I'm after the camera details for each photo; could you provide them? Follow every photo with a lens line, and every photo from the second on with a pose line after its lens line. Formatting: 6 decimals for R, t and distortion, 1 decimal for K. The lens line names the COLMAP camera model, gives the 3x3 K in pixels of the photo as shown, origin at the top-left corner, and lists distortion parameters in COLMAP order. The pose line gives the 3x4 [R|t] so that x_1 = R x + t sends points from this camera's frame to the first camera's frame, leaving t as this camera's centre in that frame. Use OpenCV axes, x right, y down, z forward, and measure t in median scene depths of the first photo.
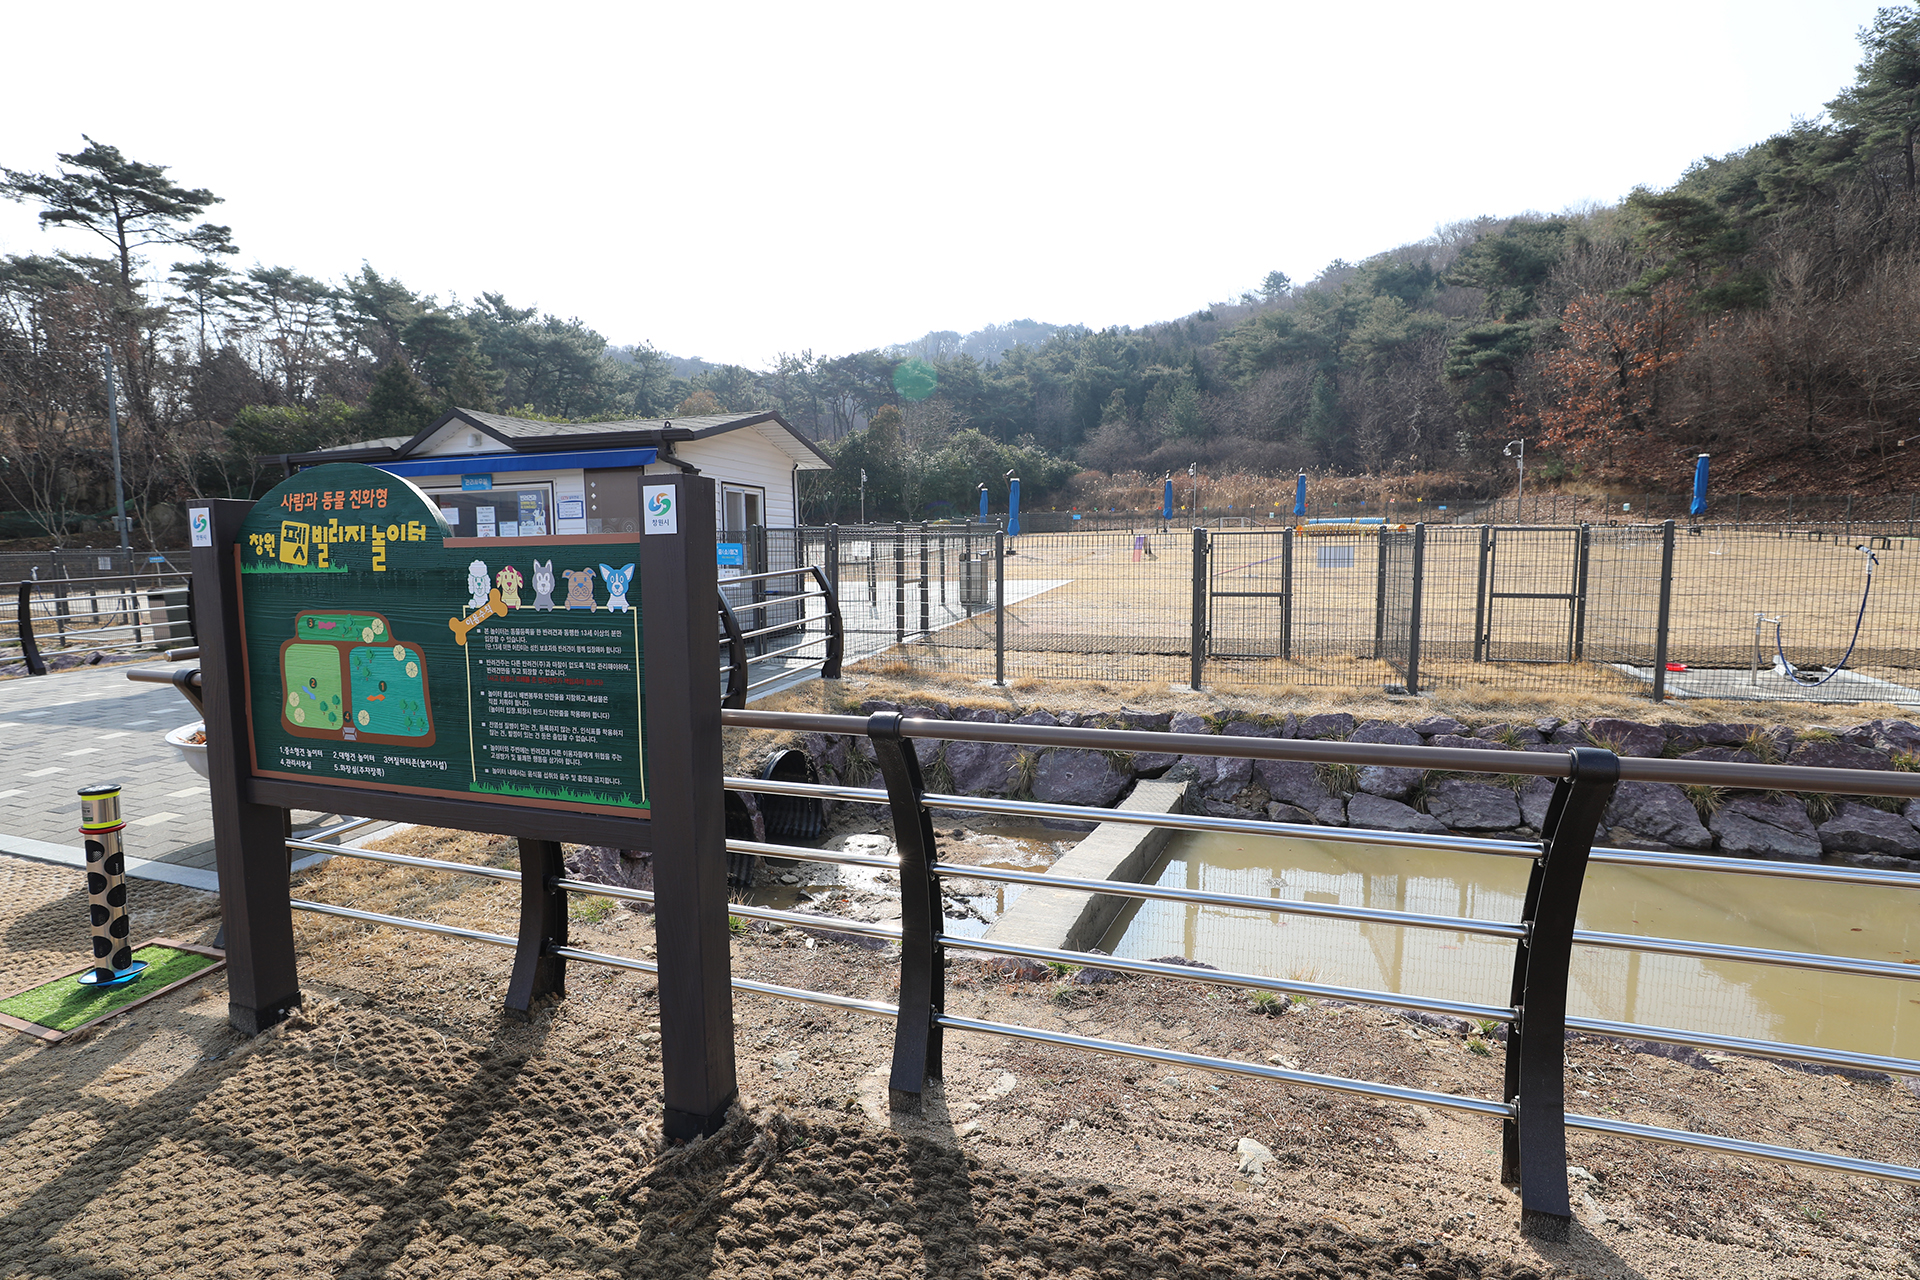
lens RADIAL K [[870.3, 0, 960.0], [0, 870.3, 640.0], [0, 0, 1]] dist [-0.046085, 0.013236]
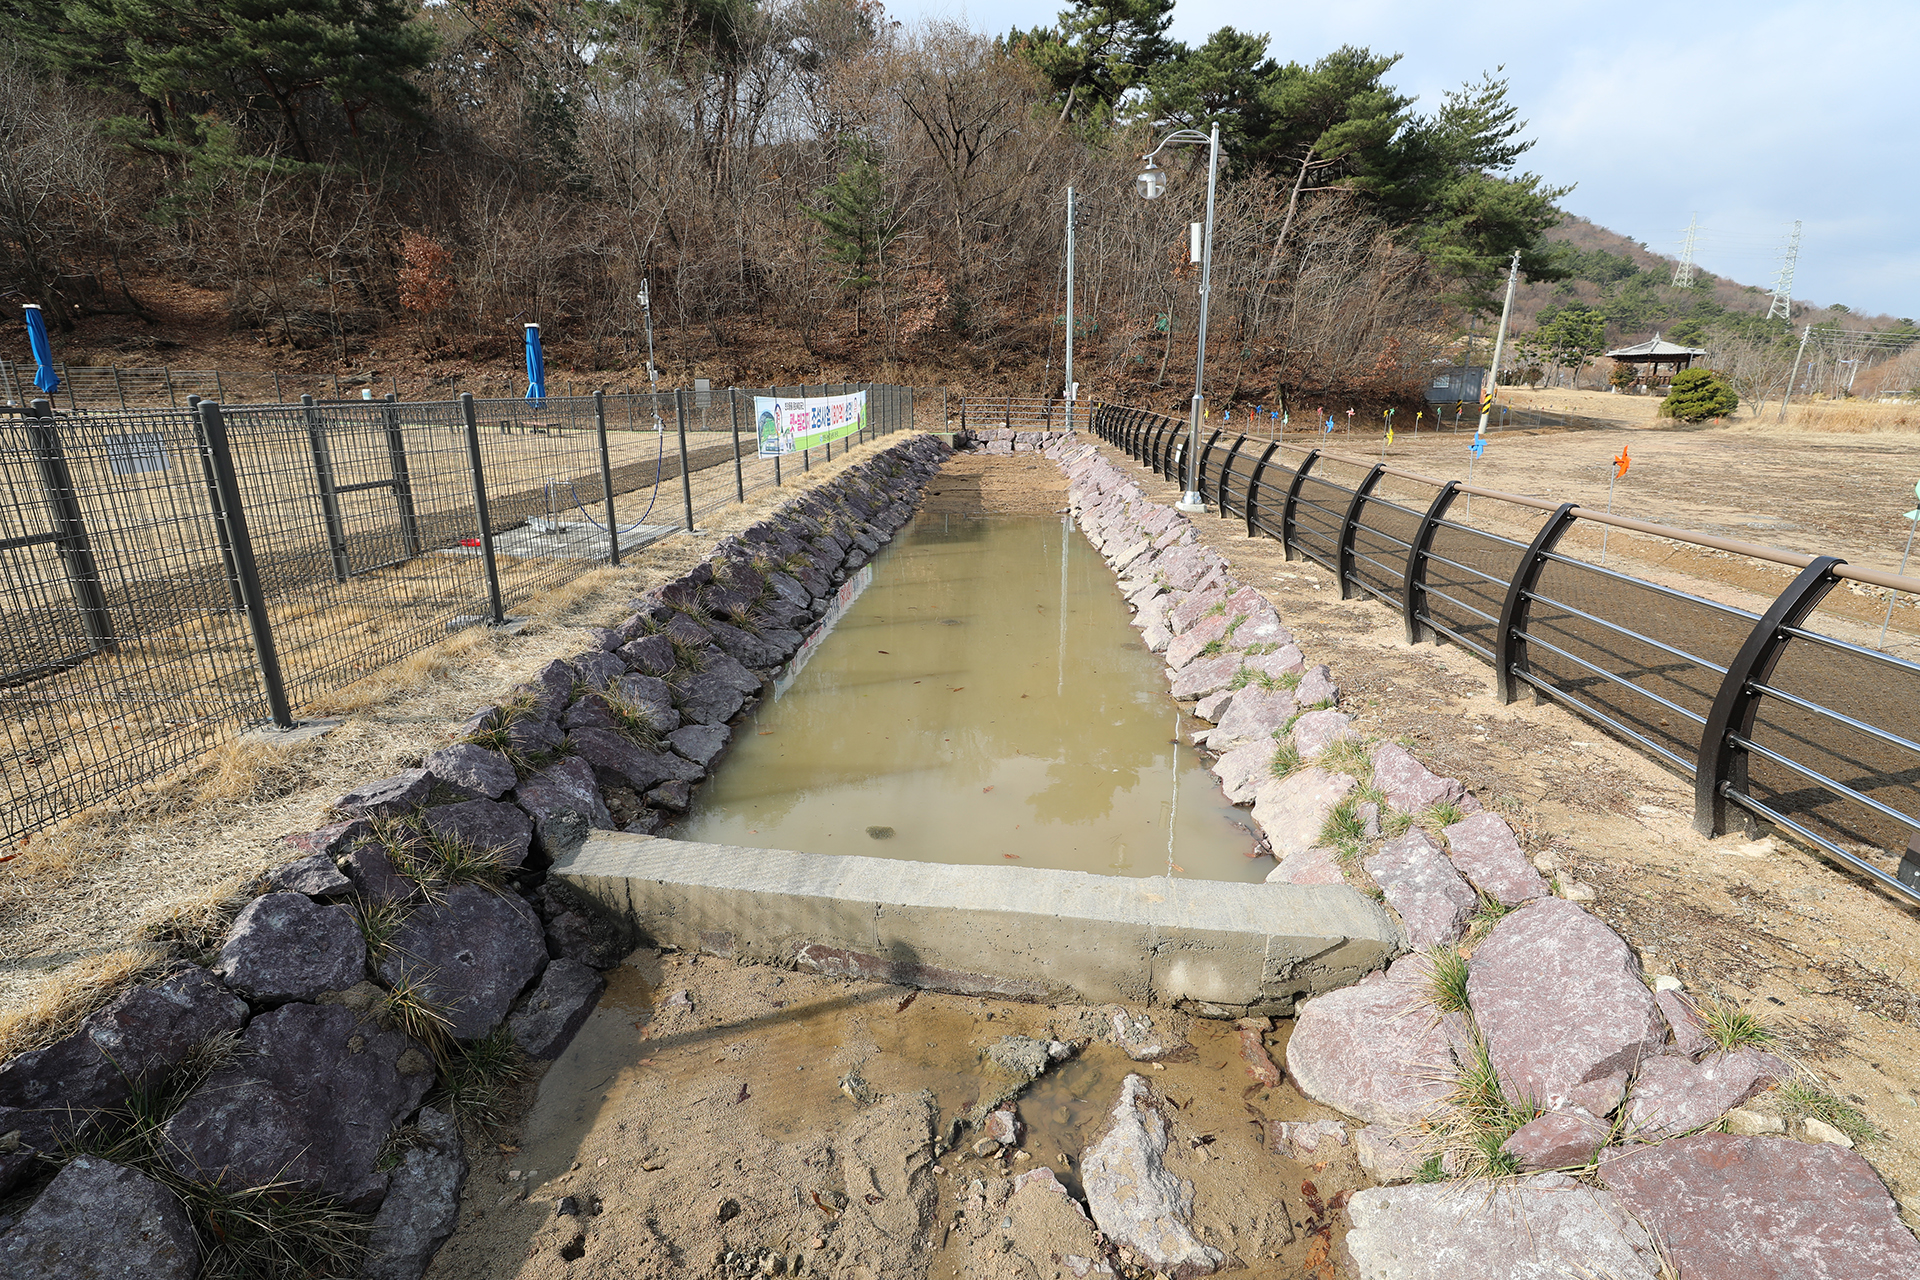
lens RADIAL K [[874.3, 0, 960.0], [0, 874.3, 640.0], [0, 0, 1]] dist [-0.045956, 0.013010]
pose [[-0.251308, -0.255652, 0.933534, -0.042491], [0.112105, 0.950308, 0.290425, -0.013989], [-0.961393, 0.177640, -0.210160, 0.109225]]
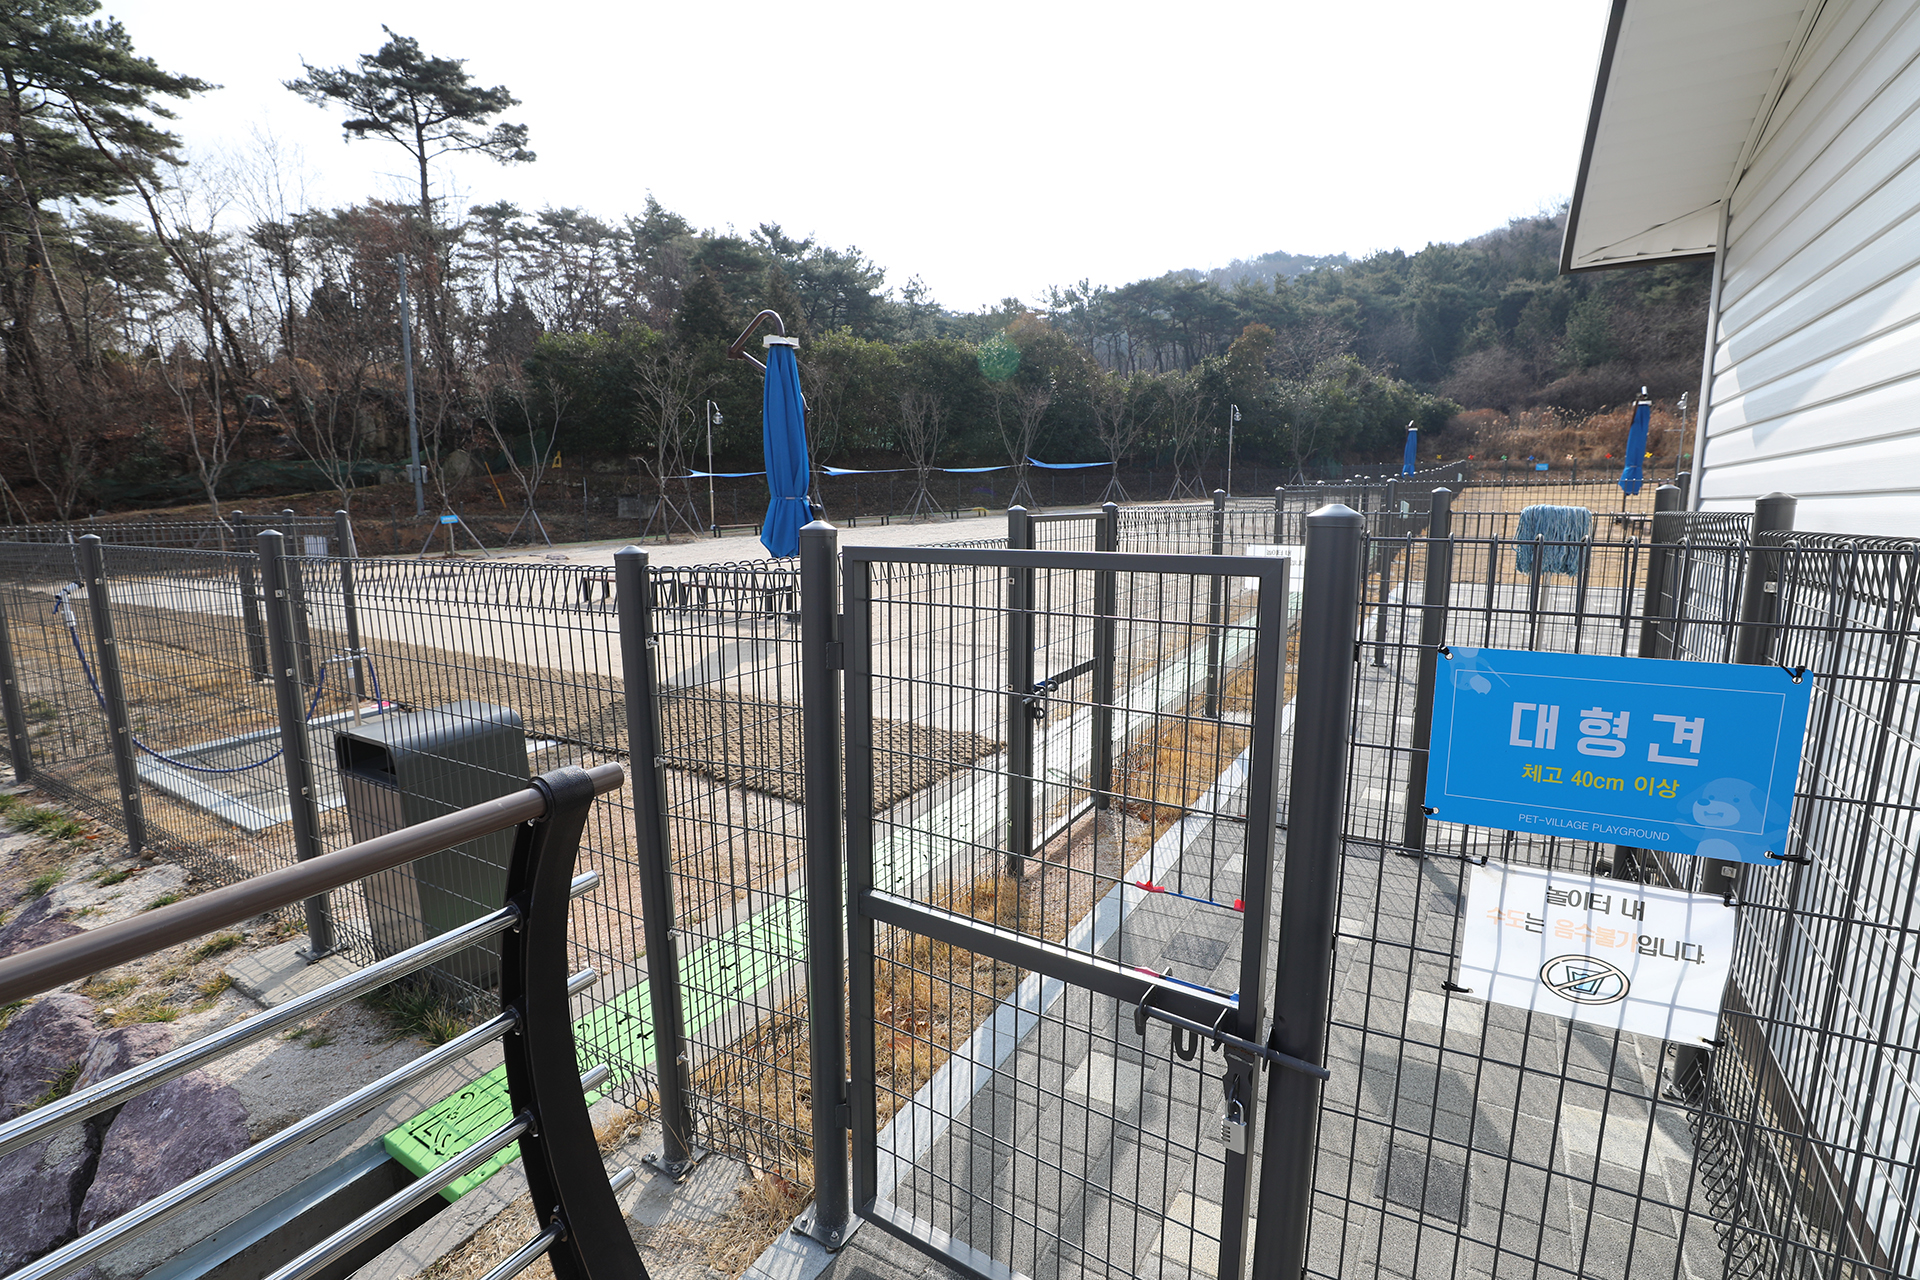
lens RADIAL K [[867.1, 0, 960.0], [0, 867.1, 640.0], [0, 0, 1]] dist [-0.046545, 0.012050]
pose [[0.972745, 0.039817, -0.228432, -0.178373], [-0.027798, 0.998066, 0.055595, -0.023389], [0.230204, -0.047730, 0.971971, 0.193102]]
